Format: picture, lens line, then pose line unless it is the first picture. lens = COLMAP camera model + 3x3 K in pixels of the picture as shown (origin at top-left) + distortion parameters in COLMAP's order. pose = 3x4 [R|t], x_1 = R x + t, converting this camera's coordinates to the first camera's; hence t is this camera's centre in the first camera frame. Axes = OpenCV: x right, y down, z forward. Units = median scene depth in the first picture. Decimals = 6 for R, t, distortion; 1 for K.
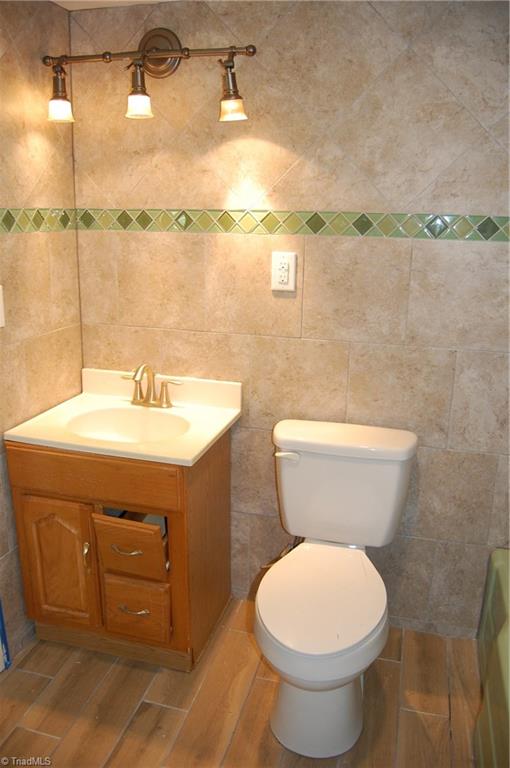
lens RADIAL K [[602.1, 0, 255.5], [0, 602.1, 386.4], [0, 0, 1]] dist [-0.078291, 0.024575]
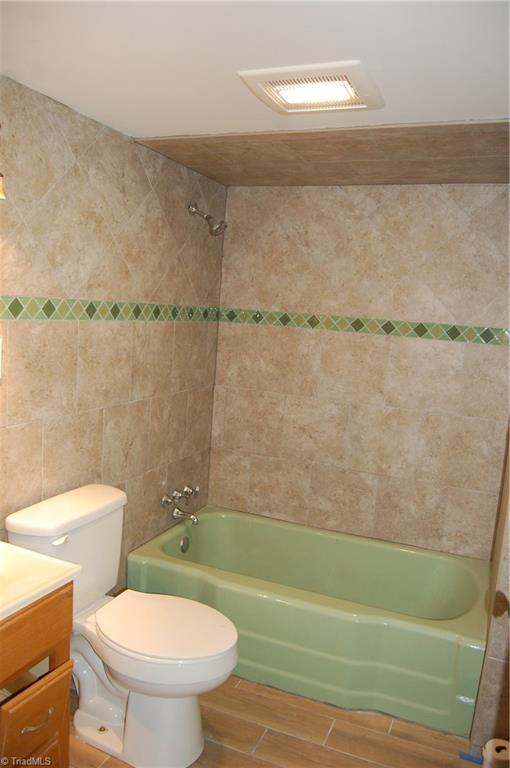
lens RADIAL K [[602.1, 0, 254.2], [0, 602.1, 400.0], [0, 0, 1]] dist [-0.078291, 0.024575]
pose [[0.136710, -0.155726, 0.978294, -0.855970], [0.218184, 0.968048, 0.123605, -0.166546], [-0.966285, 0.196550, 0.166319, 0.502298]]
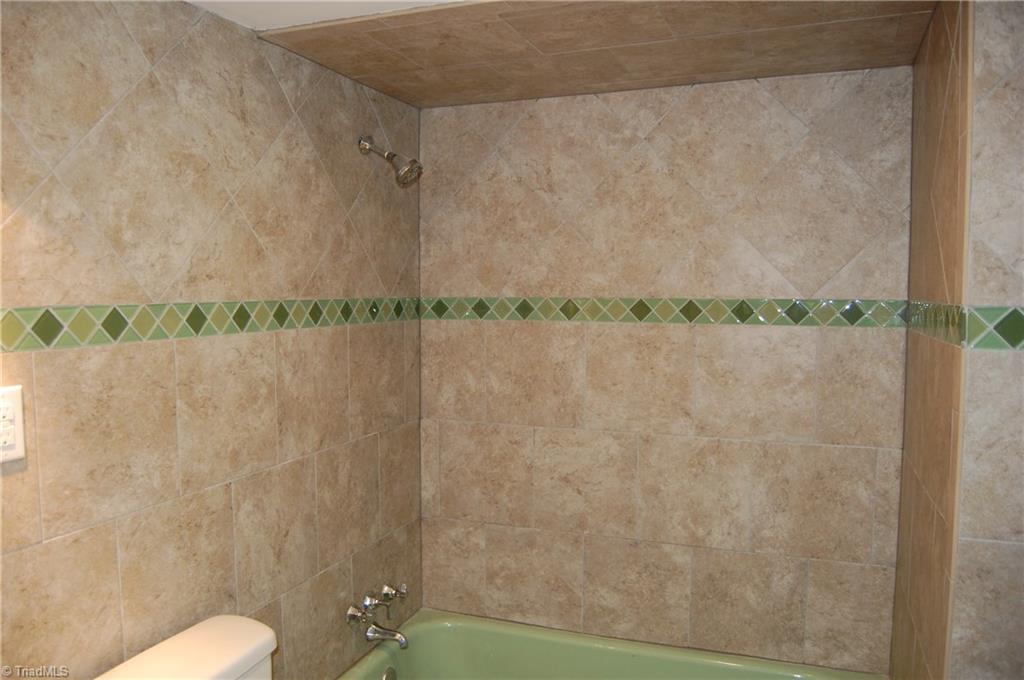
lens RADIAL K [[802.8, 0, 492.0], [0, 802.8, 360.5], [0, 0, 1]] dist [-0.078291, 0.024575]
pose [[0.117013, -0.103867, 0.987684, -0.588415], [0.284673, 0.956292, 0.066840, -0.181547], [-0.951456, 0.273346, 0.141467, 0.532550]]
